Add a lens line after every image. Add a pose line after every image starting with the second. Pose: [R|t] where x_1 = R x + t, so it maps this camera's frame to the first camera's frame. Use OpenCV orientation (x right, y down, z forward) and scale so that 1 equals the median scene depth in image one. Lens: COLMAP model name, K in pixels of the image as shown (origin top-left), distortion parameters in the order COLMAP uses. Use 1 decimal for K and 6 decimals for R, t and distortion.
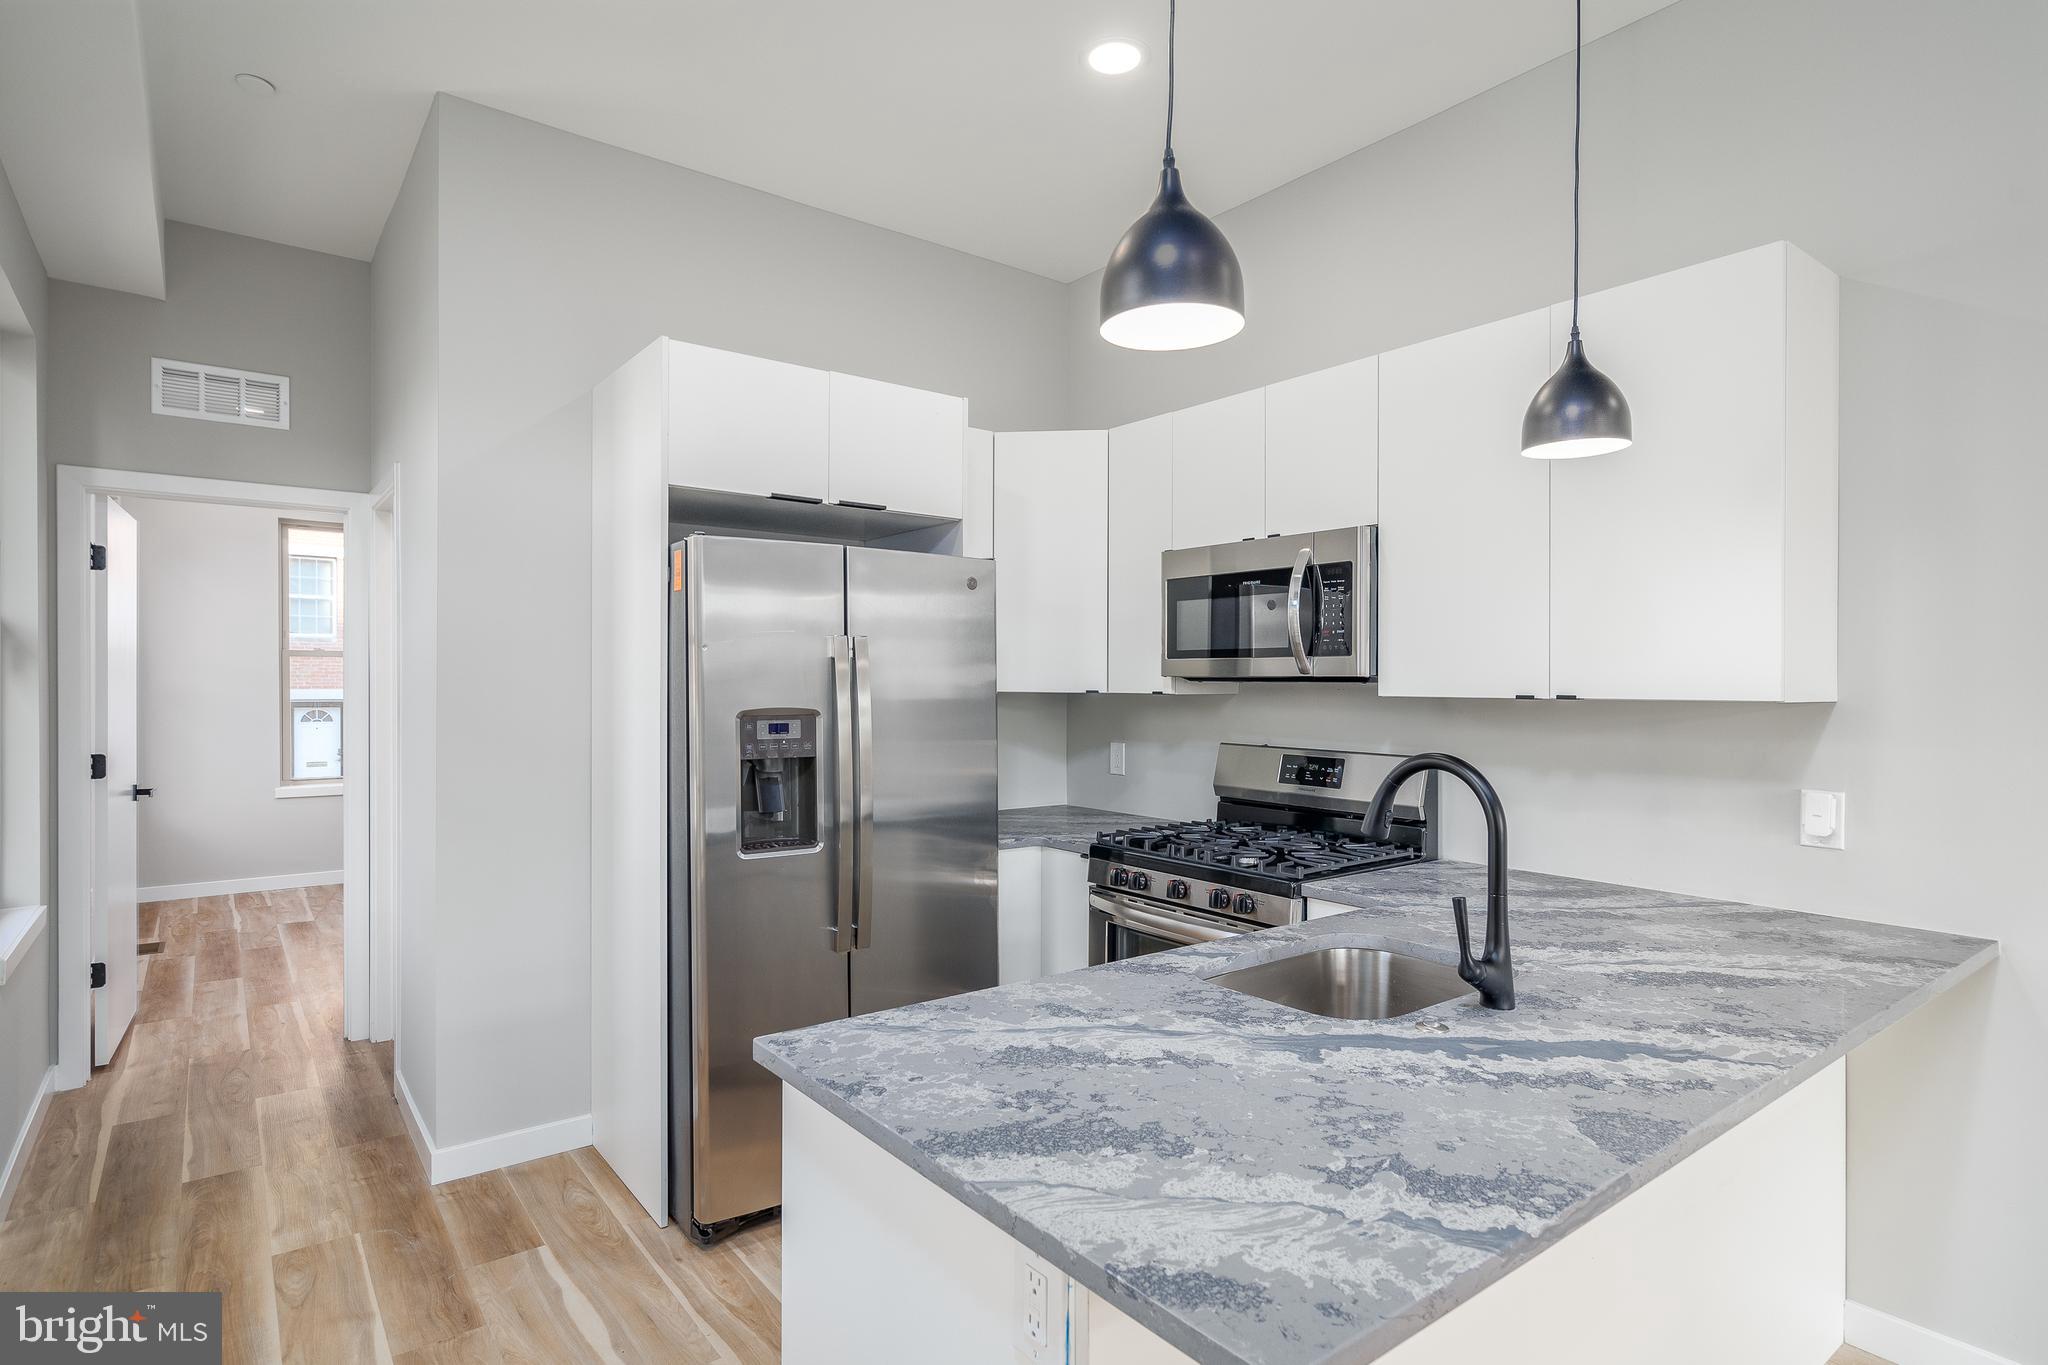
lens RADIAL K [[1051.7, 0, 1023.9], [0, 1051.7, 682.2], [0, 0, 1]] dist [0.004226, 0.000847]
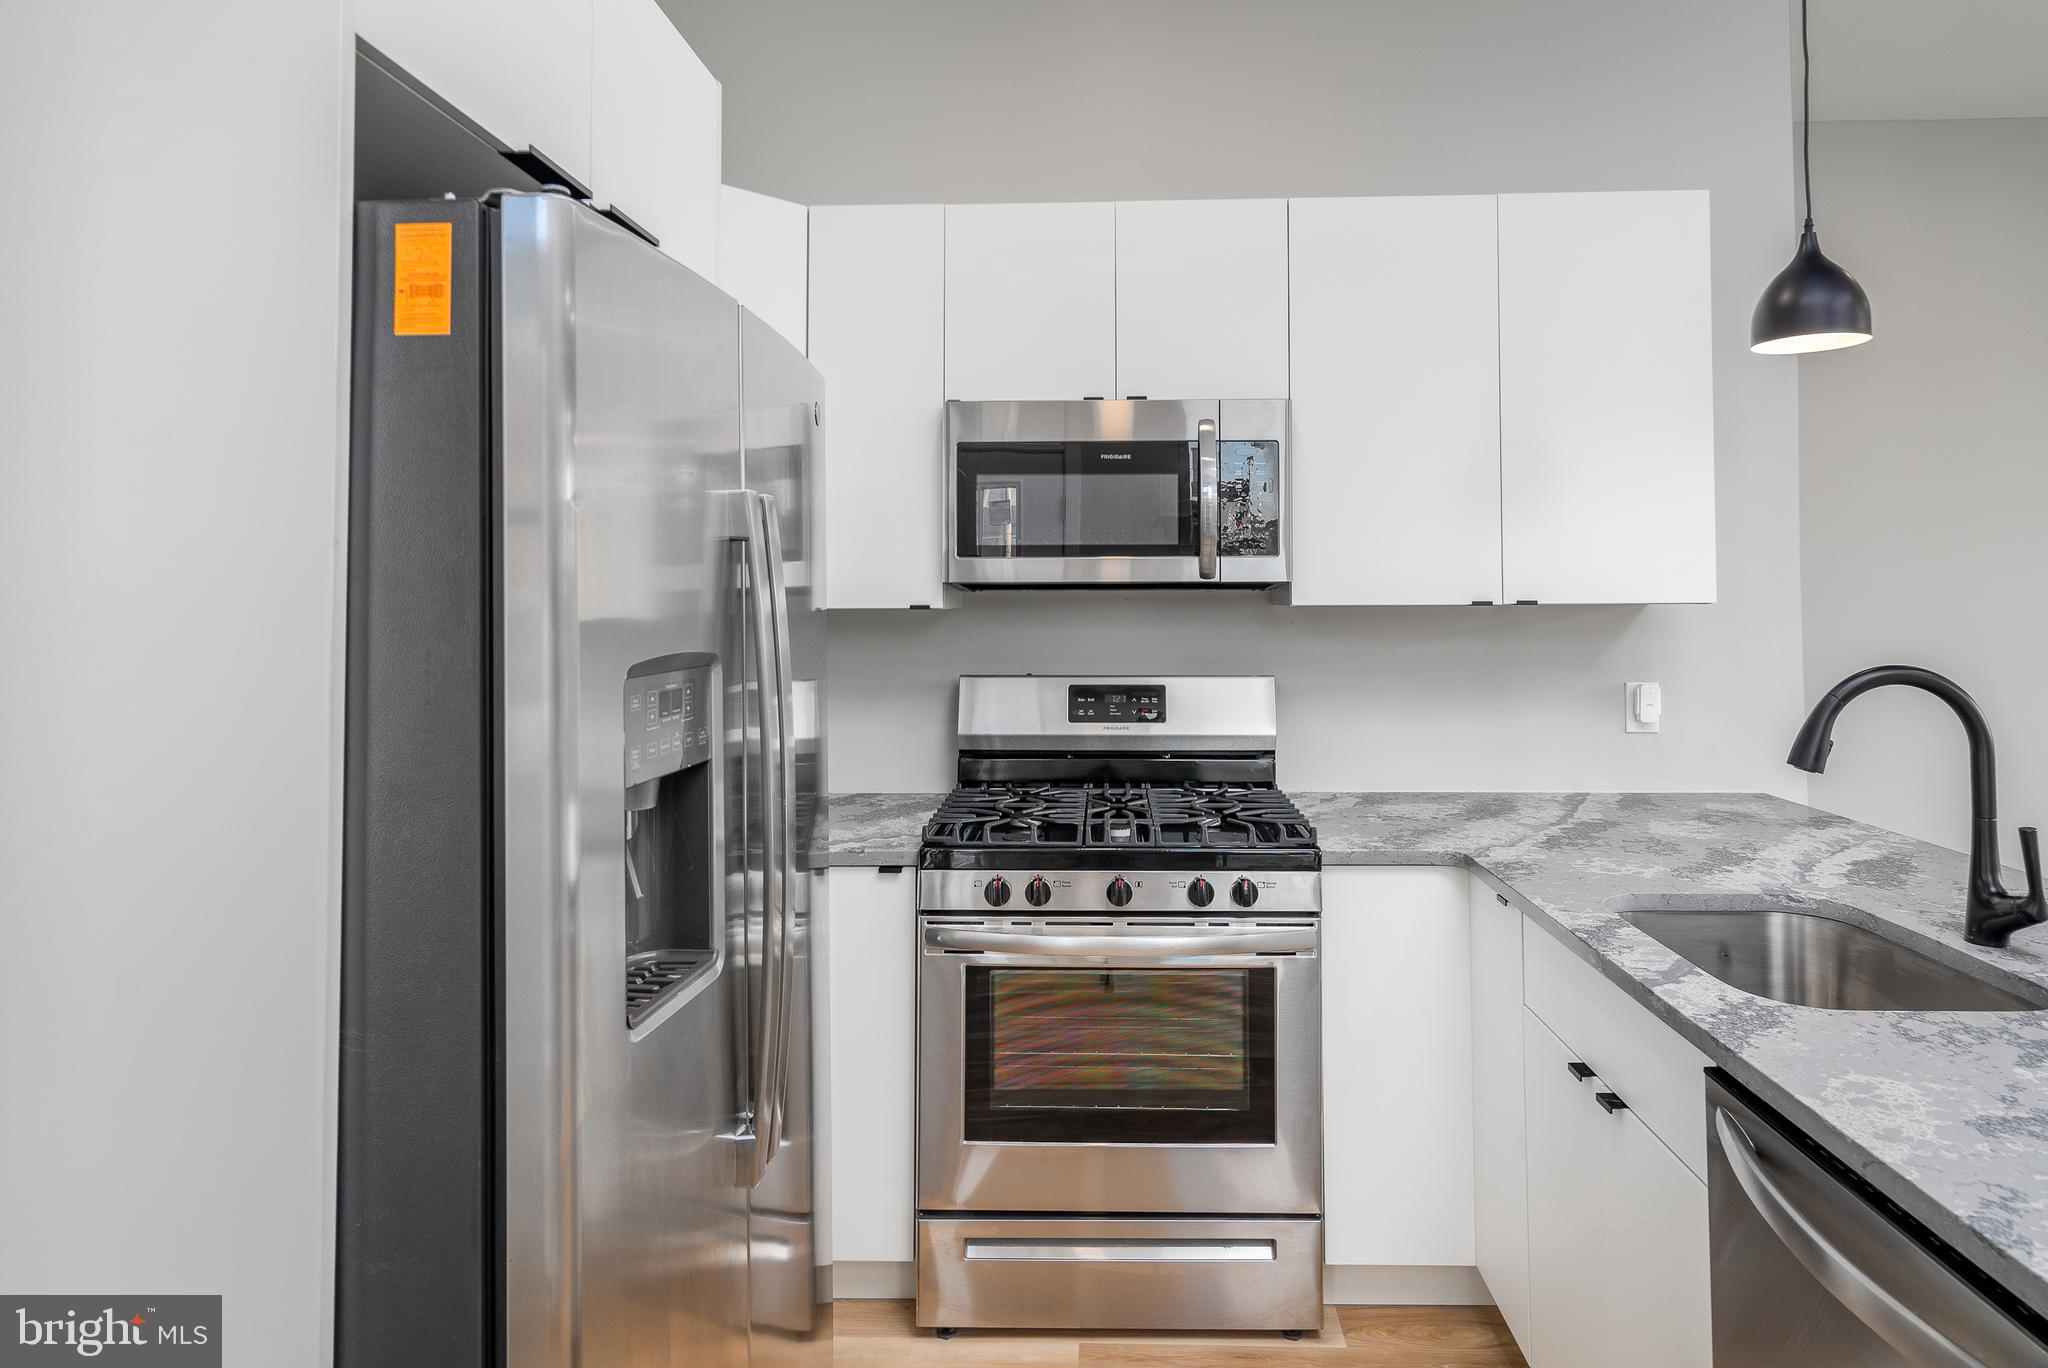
lens RADIAL K [[1122.8, 0, 1105.4], [0, 1122.8, 567.8], [0, 0, 1]] dist [0.002349, 0.000185]
pose [[0.630964, 0.010965, 0.775735, -0.409273], [0.008568, 0.999741, -0.021099, 0.000509], [-0.775765, 0.019959, 0.630706, 0.509217]]
